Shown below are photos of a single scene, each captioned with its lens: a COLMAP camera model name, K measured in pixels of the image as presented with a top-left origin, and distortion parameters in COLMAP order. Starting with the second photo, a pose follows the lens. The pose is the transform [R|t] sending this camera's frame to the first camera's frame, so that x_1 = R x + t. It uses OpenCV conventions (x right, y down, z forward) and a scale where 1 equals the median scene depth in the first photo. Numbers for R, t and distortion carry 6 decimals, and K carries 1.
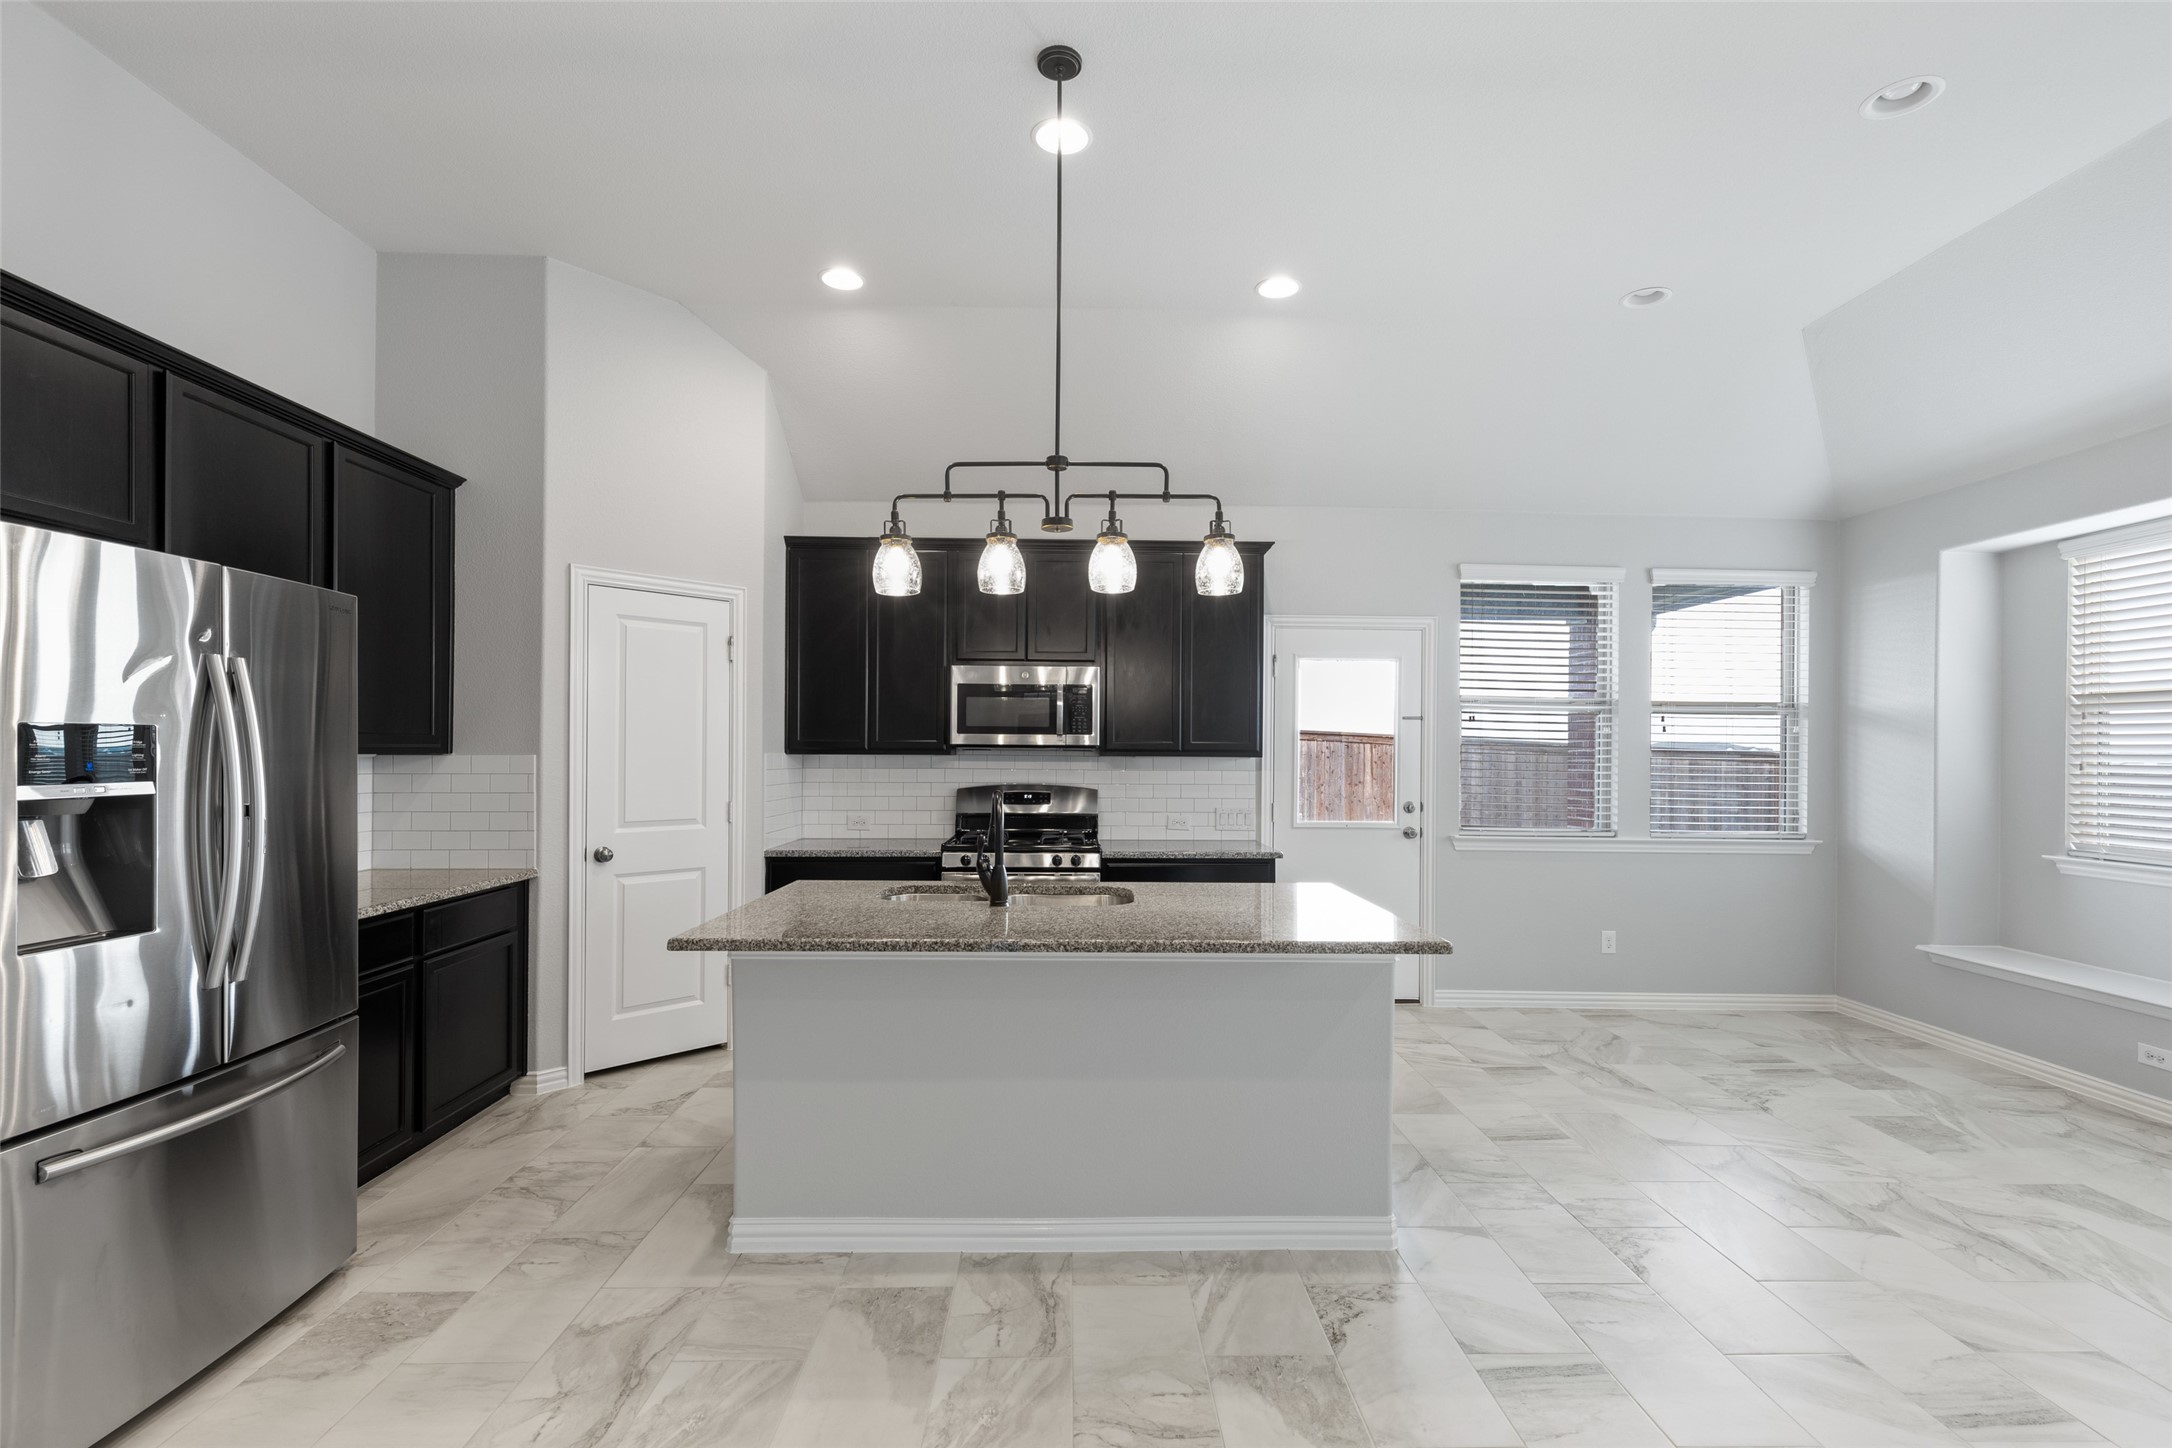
lens RADIAL K [[971.0, 0, 1082.0], [0, 971.0, 740.2], [0, 0, 1]] dist [0.000615, -0.000626]
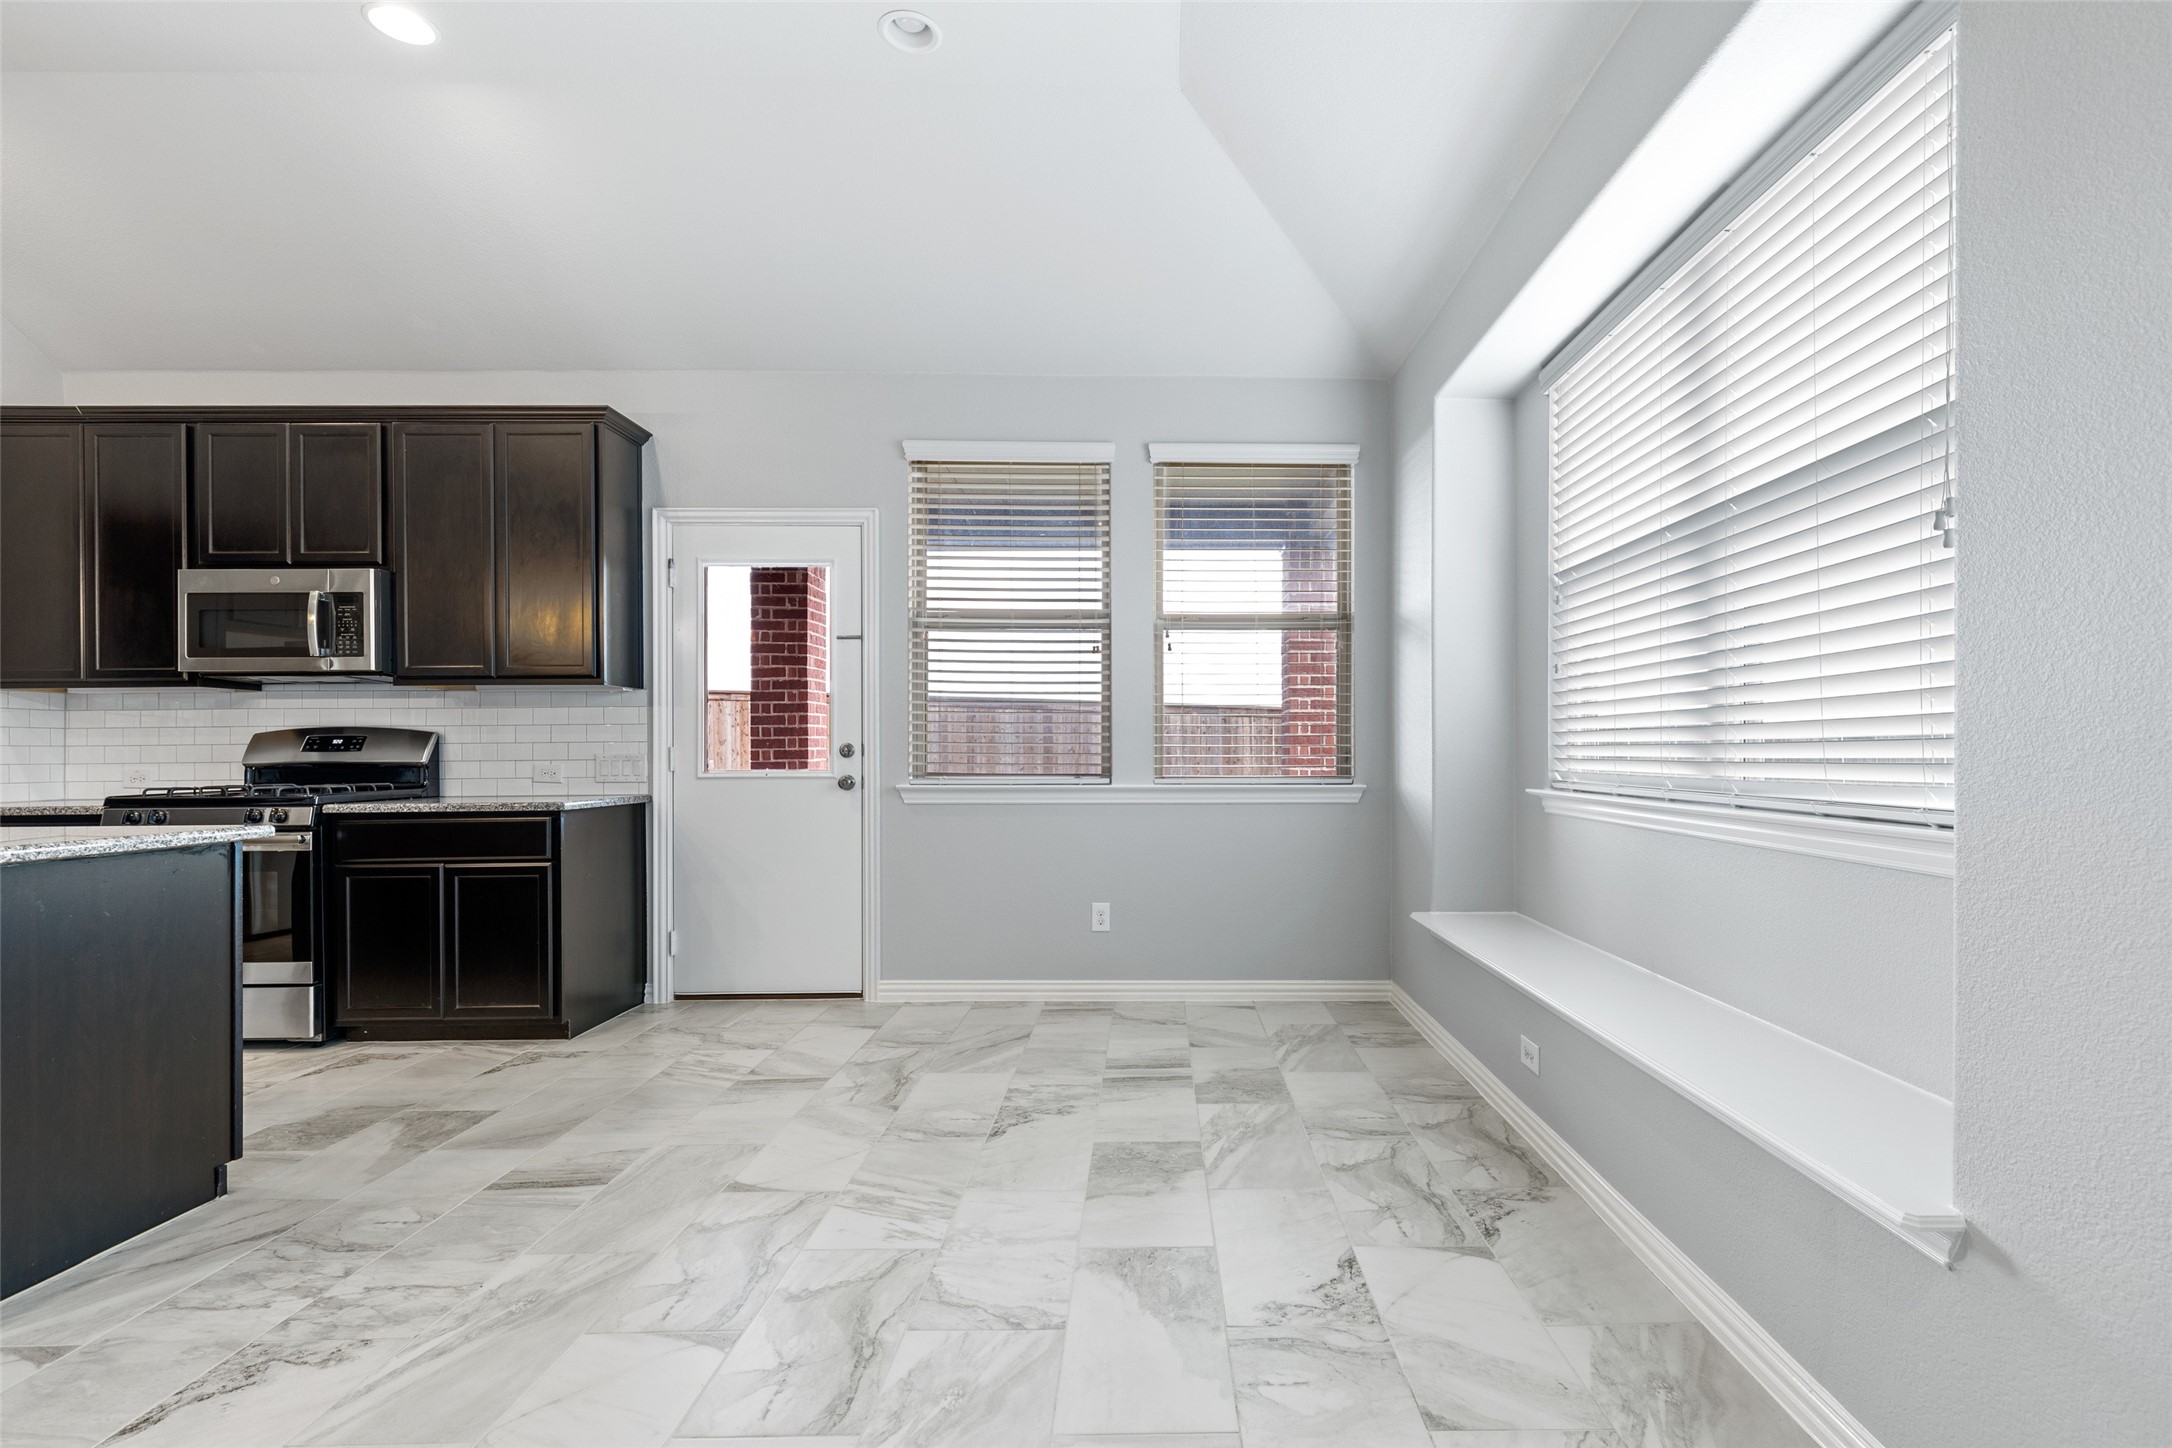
lens RADIAL K [[1024.3, 0, 1086.1], [0, 1024.3, 734.6], [0, 0, 1]] dist [0.002533, 0.001197]
pose [[0.999899, -0.014216, 0.000532, 0.658500], [0.014214, 0.999894, 0.003220, 0.069853], [-0.000577, -0.003212, 0.999995, 0.205480]]
